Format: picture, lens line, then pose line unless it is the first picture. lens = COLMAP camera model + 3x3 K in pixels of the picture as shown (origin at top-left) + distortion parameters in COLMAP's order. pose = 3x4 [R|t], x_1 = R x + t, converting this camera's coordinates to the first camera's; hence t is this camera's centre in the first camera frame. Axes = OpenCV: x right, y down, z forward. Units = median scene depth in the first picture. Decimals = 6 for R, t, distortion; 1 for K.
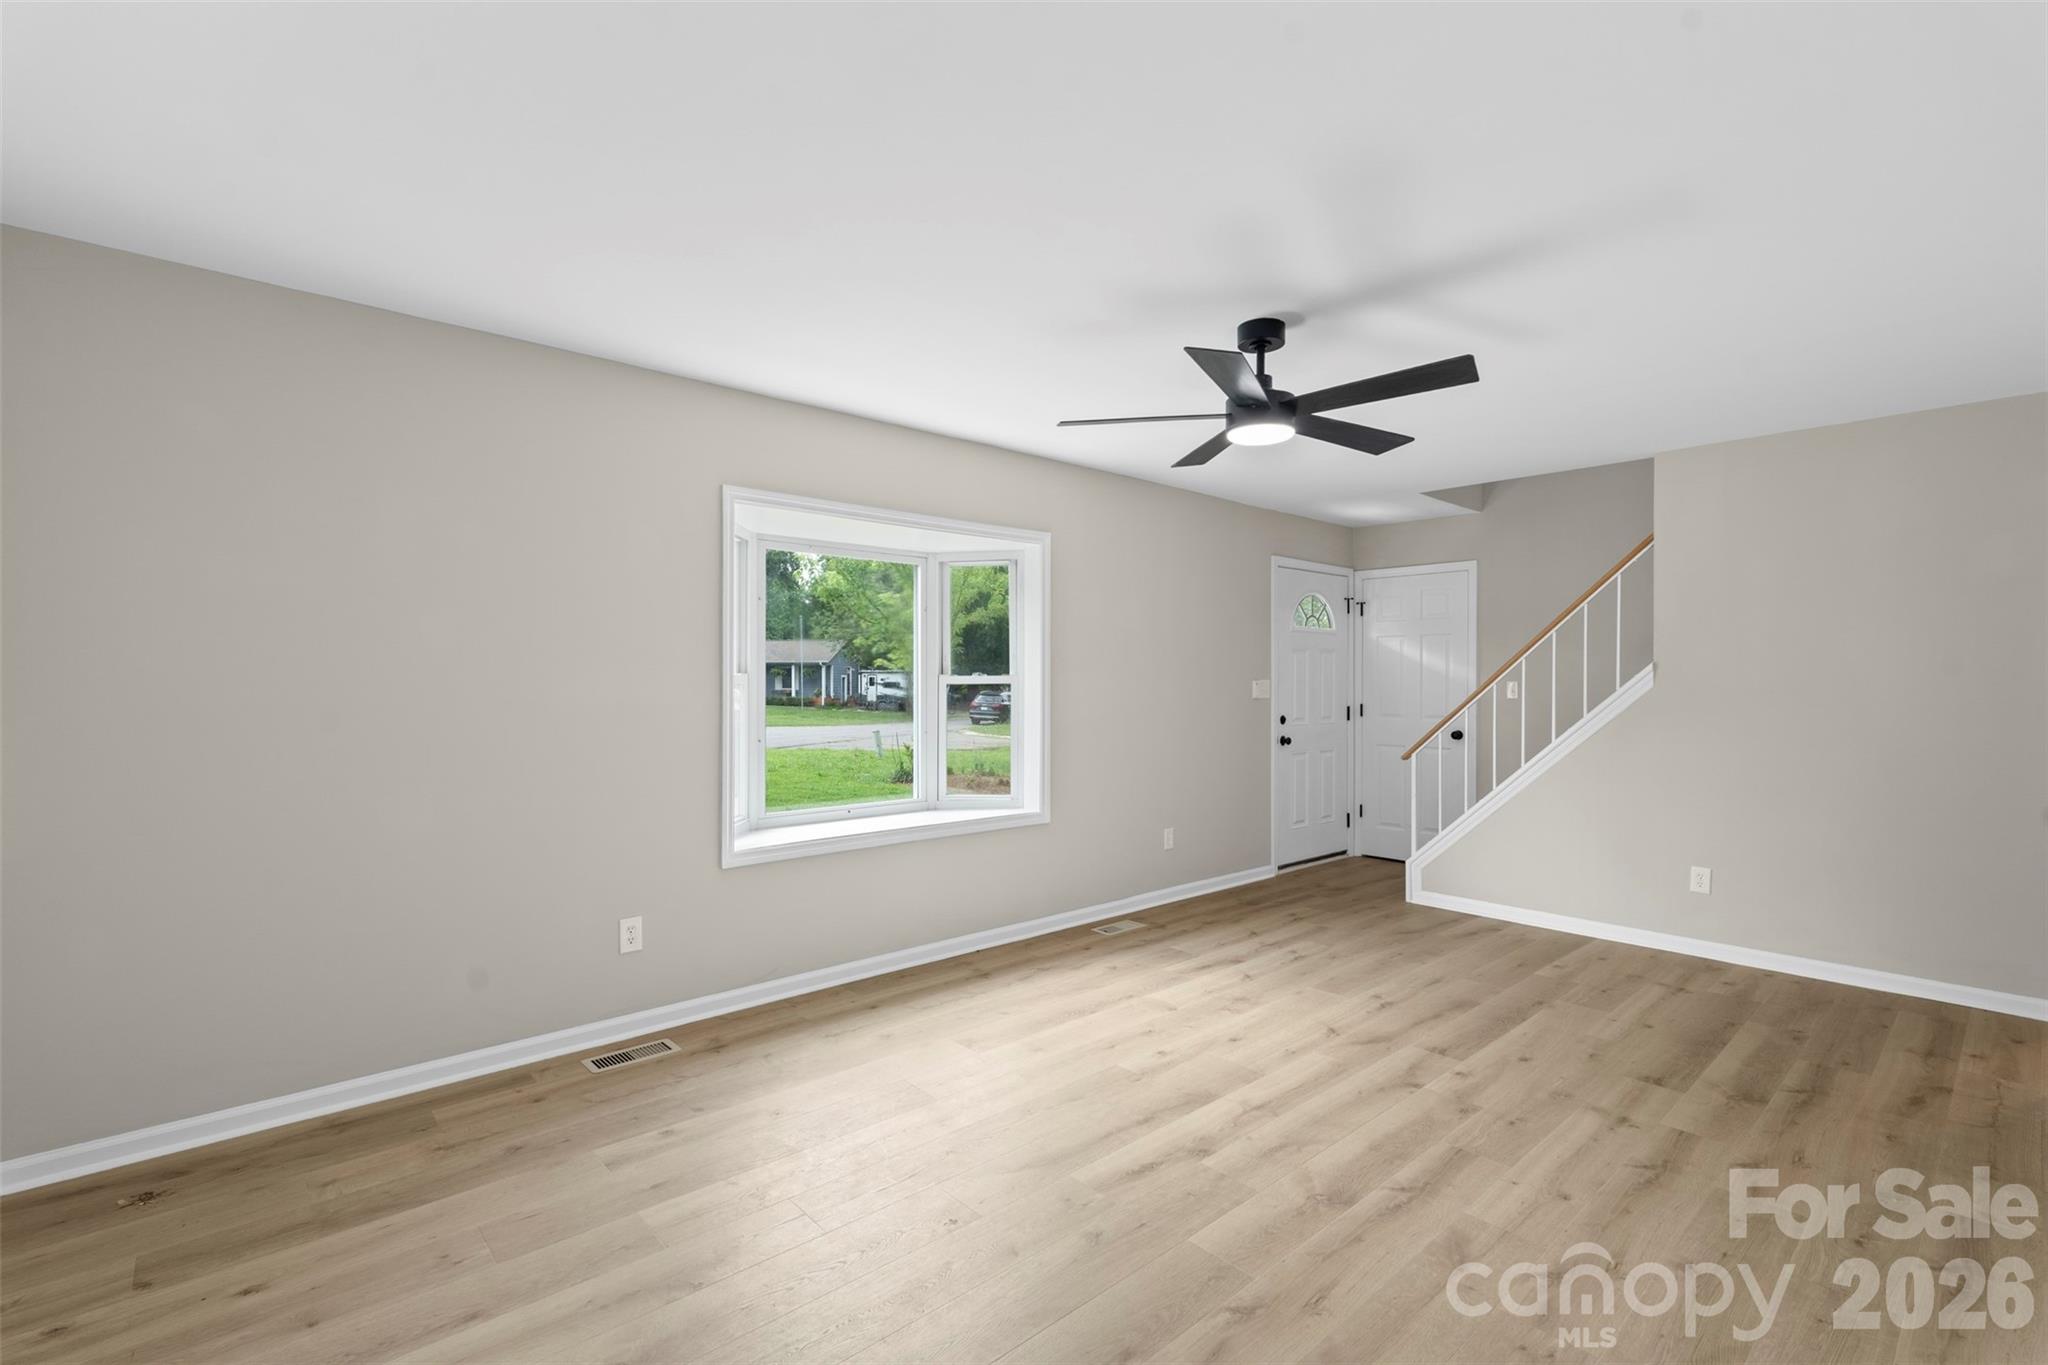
lens RADIAL K [[916.3, 0, 1024.0], [0, 916.3, 682.5], [0, 0, 1]] dist [-0.001032, 0.000268]
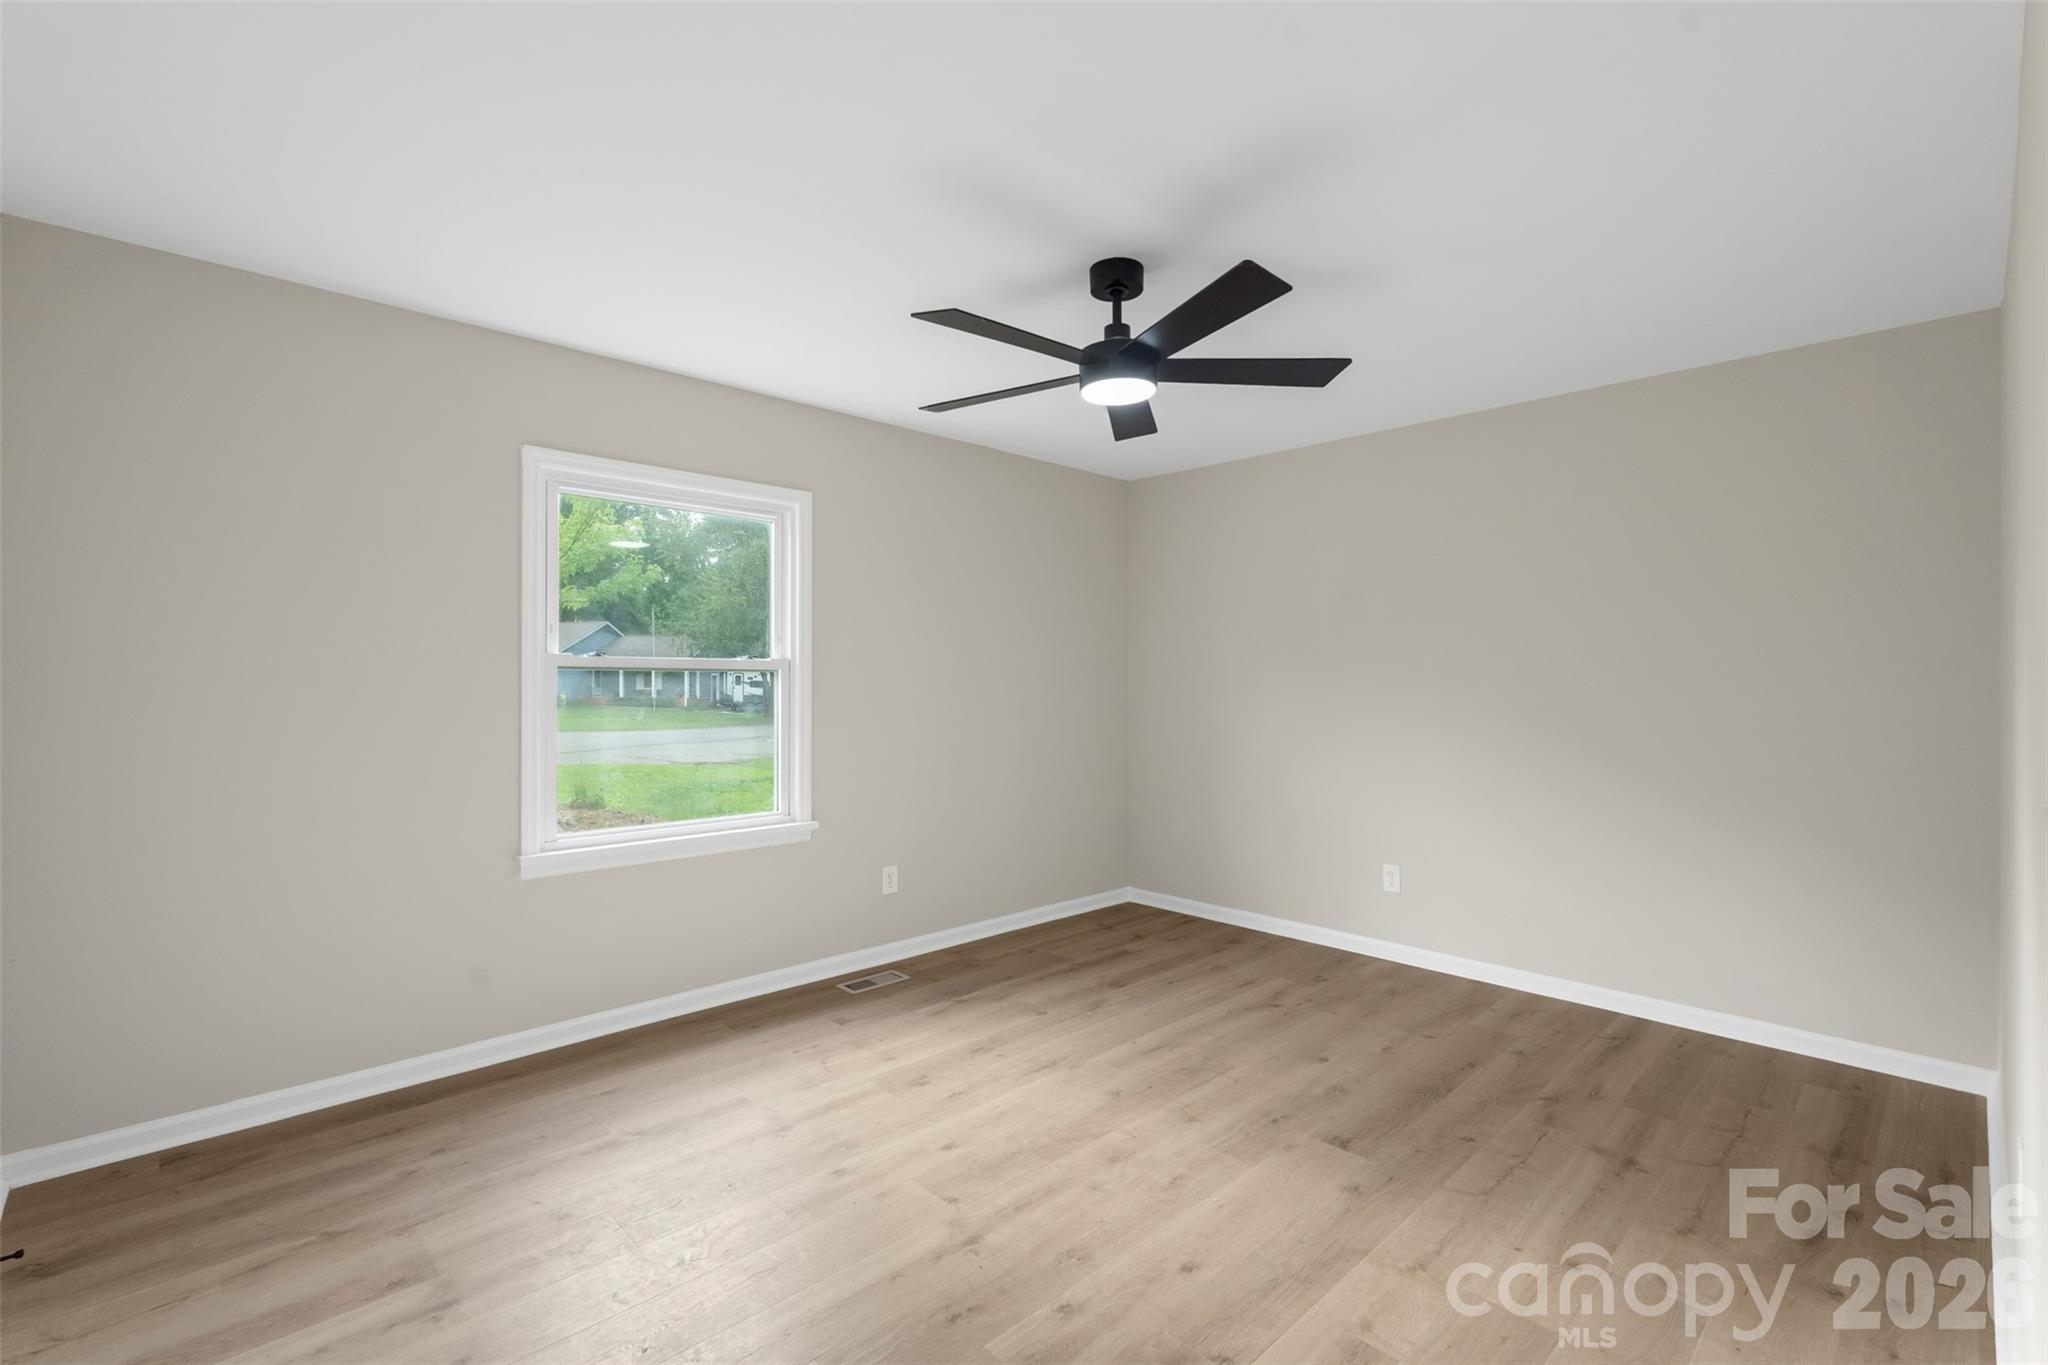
lens RADIAL K [[864.0, 0, 1021.6], [0, 864.0, 674.9], [0, 0, 1]] dist [0.031001, -0.000132]
pose [[0.998734, -0.003329, -0.050197, 0.206885], [0.003022, 0.999976, -0.006192, -0.000637], [0.050216, 0.006032, 0.998720, 0.172825]]
